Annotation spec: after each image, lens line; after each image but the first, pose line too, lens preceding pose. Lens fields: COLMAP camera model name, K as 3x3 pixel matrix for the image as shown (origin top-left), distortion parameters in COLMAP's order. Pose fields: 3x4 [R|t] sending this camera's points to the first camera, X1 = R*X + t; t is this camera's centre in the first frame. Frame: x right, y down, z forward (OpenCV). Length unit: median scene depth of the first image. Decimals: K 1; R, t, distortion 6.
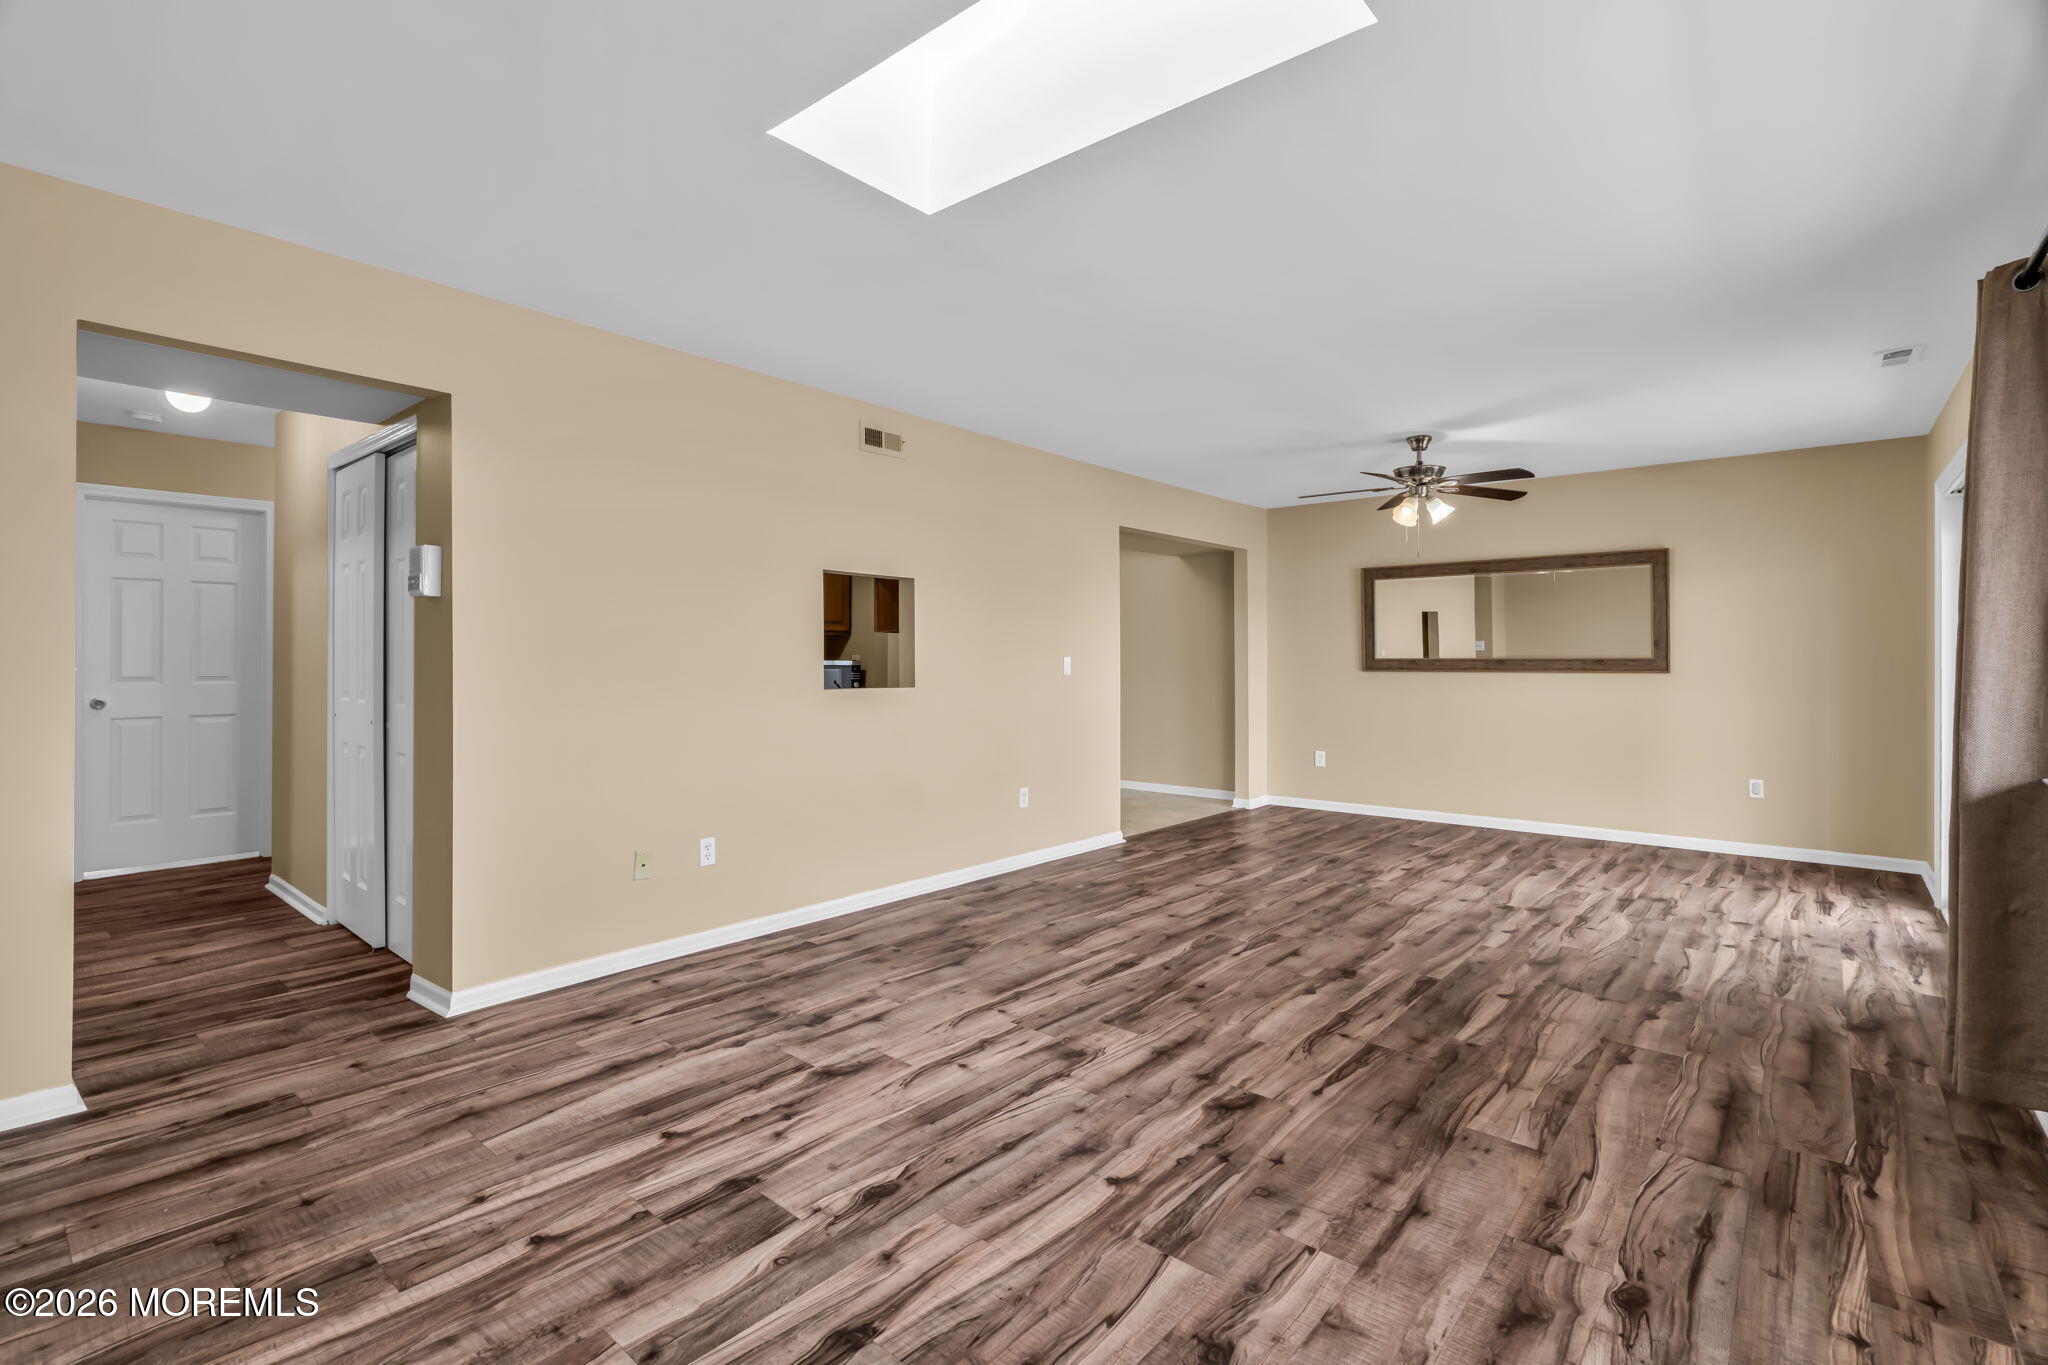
lens RADIAL K [[929.7, 0, 1016.4], [0, 929.7, 668.6], [0, 0, 1]] dist [-0.002845, 0.001673]
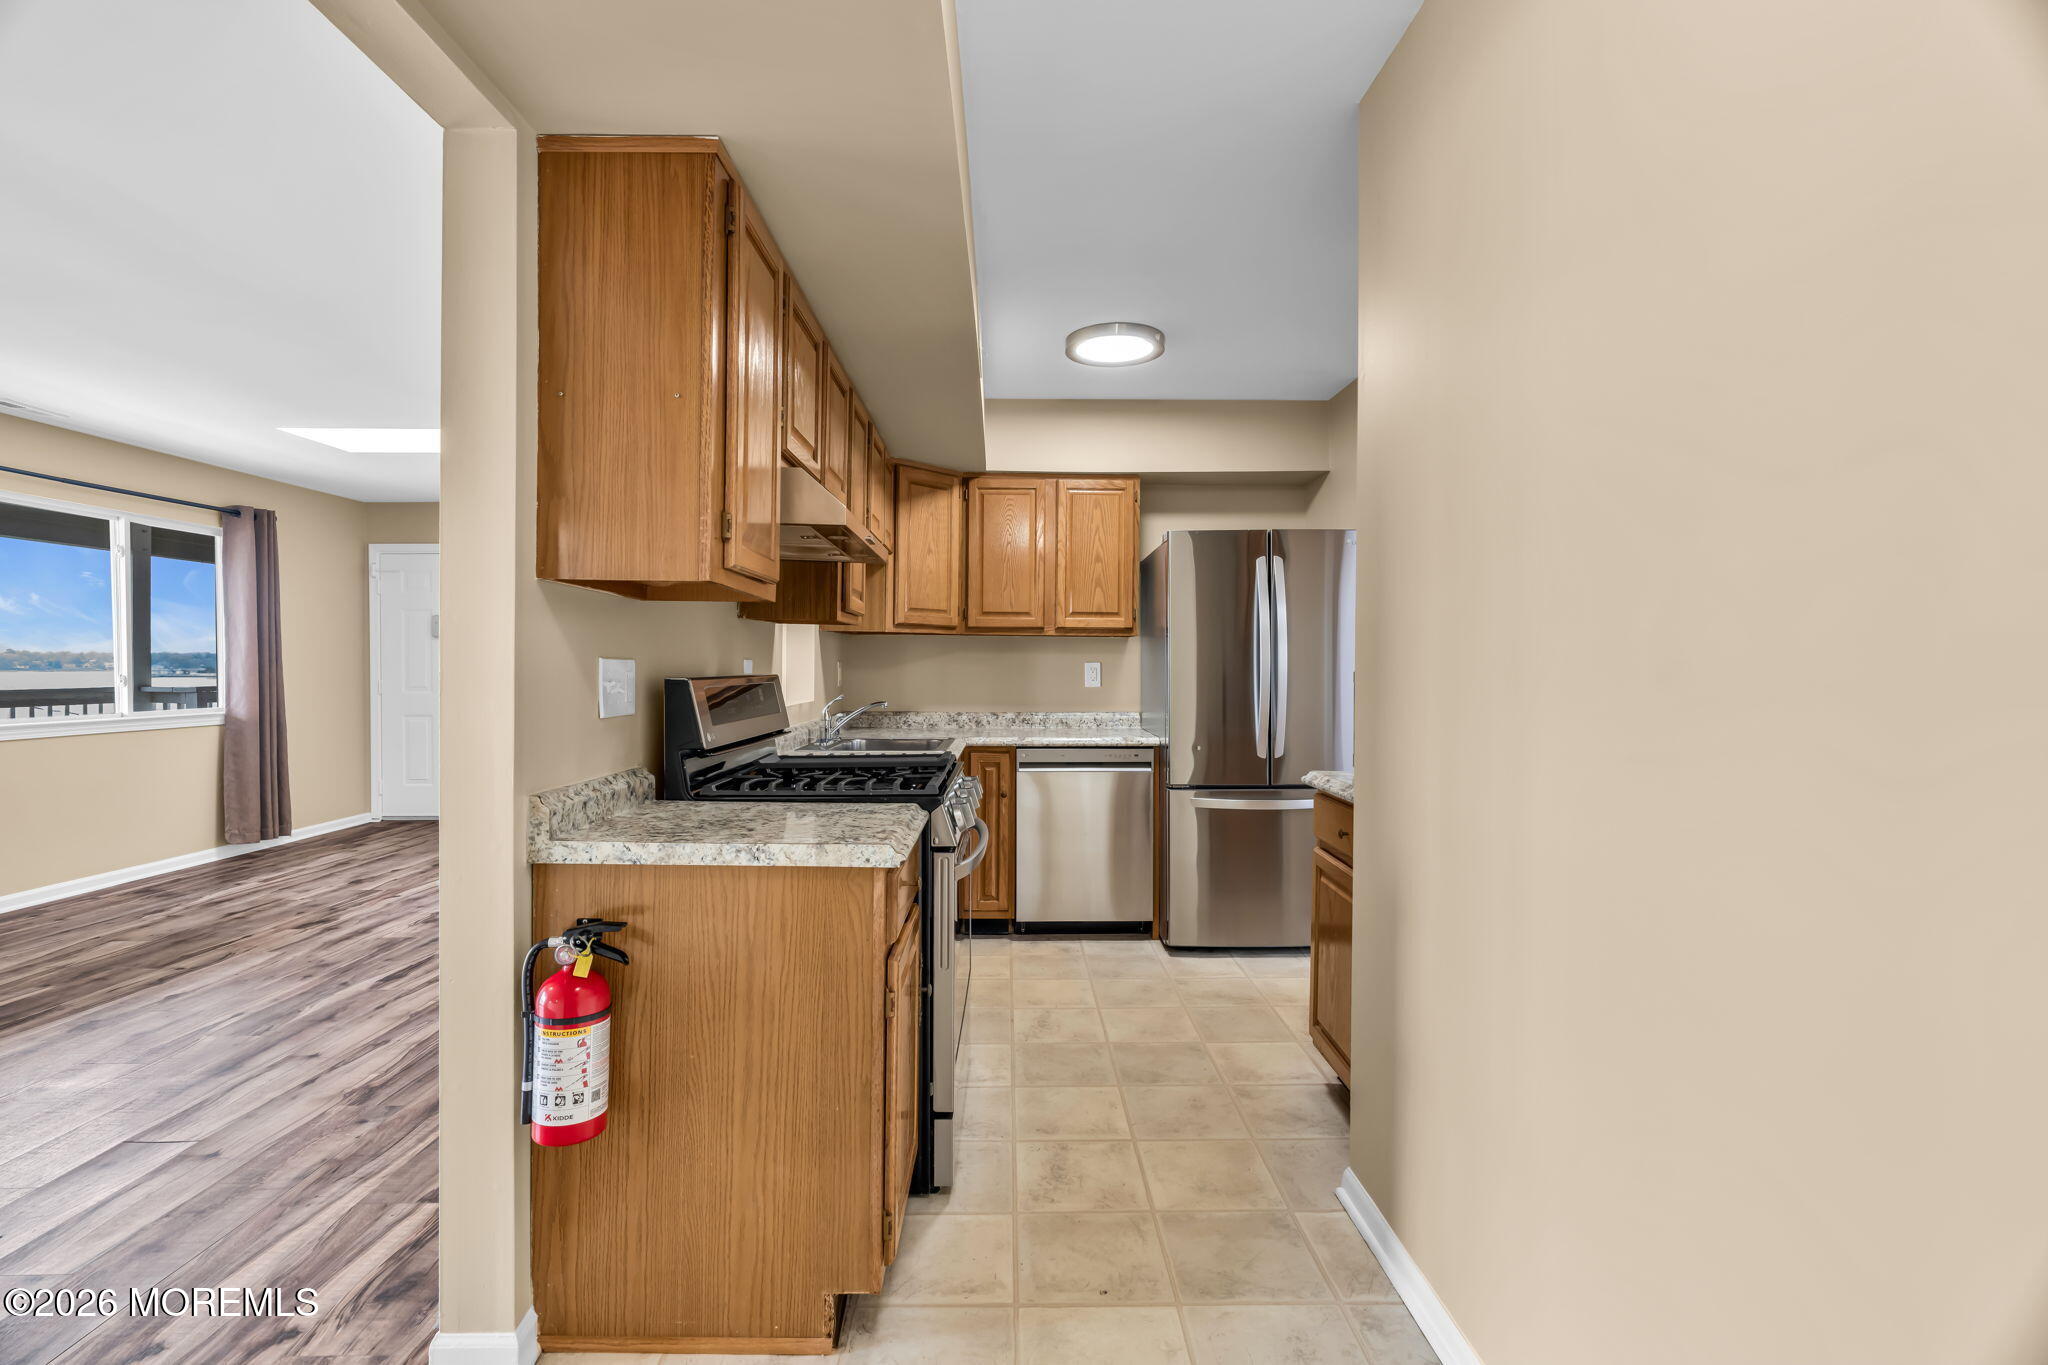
lens RADIAL K [[912.5, 0, 1024.0], [0, 912.5, 682.5], [0, 0, 1]] dist [-0.000717, -0.000001]
pose [[-0.743846, 0.004239, -0.668338, 0.316762], [-0.010994, 0.999767, 0.018577, -0.021554], [0.668261, 0.021166, -0.743626, 2.572014]]
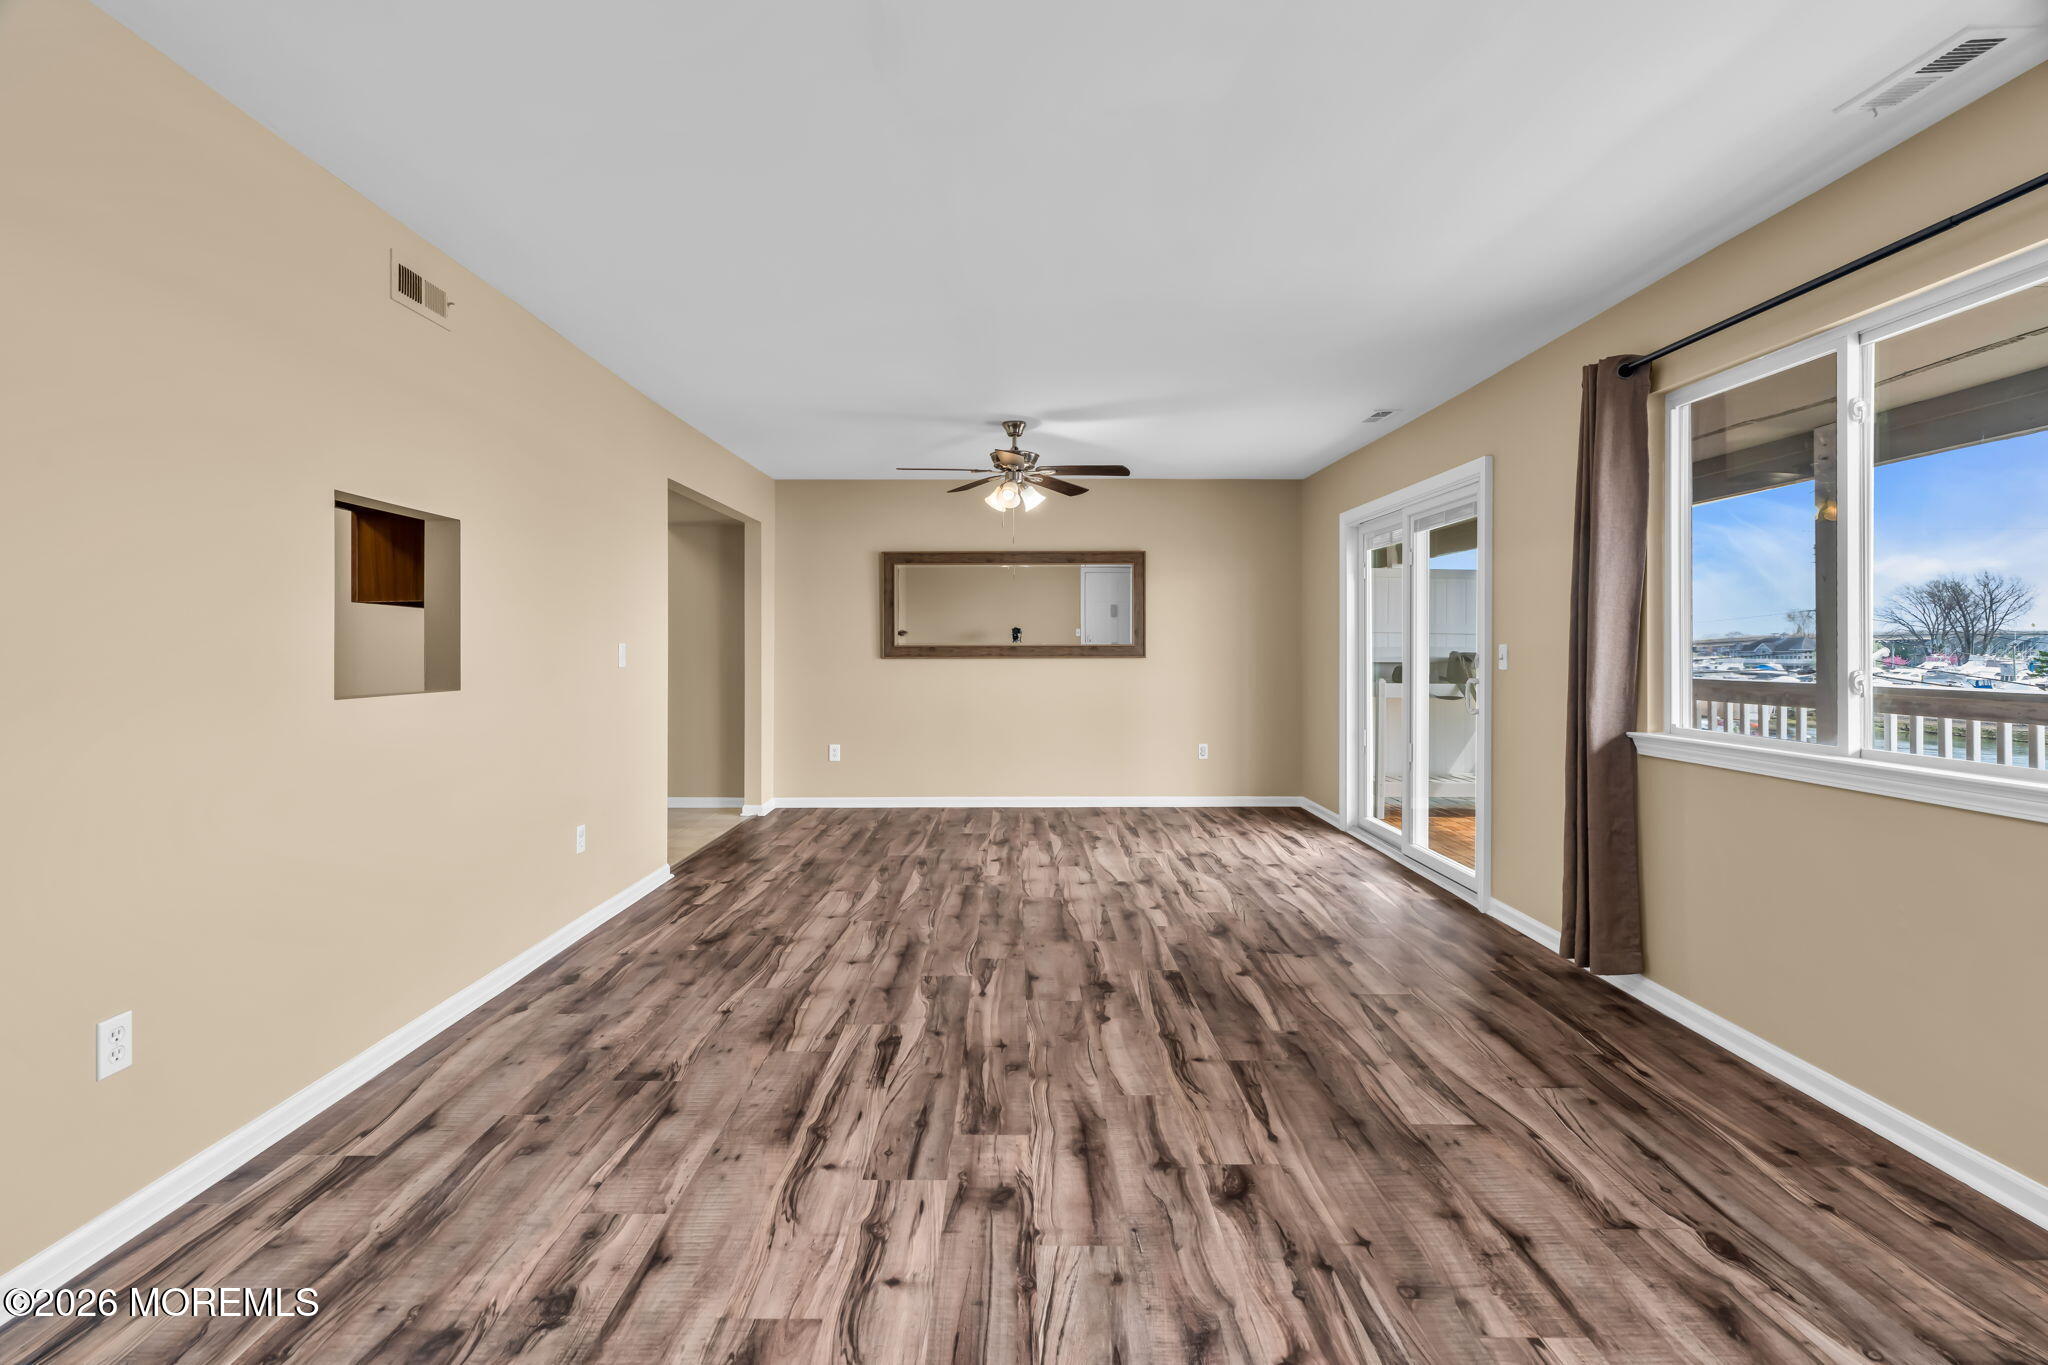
lens RADIAL K [[940.1, 0, 1013.8], [0, 940.1, 639.2], [0, 0, 1]] dist [-0.003925, 0.001499]
pose [[0.756397, 0.004397, 0.654098, -0.375274], [0.006957, 0.999867, -0.014766, -0.003947], [-0.654076, 0.015719, 0.756266, 0.404282]]
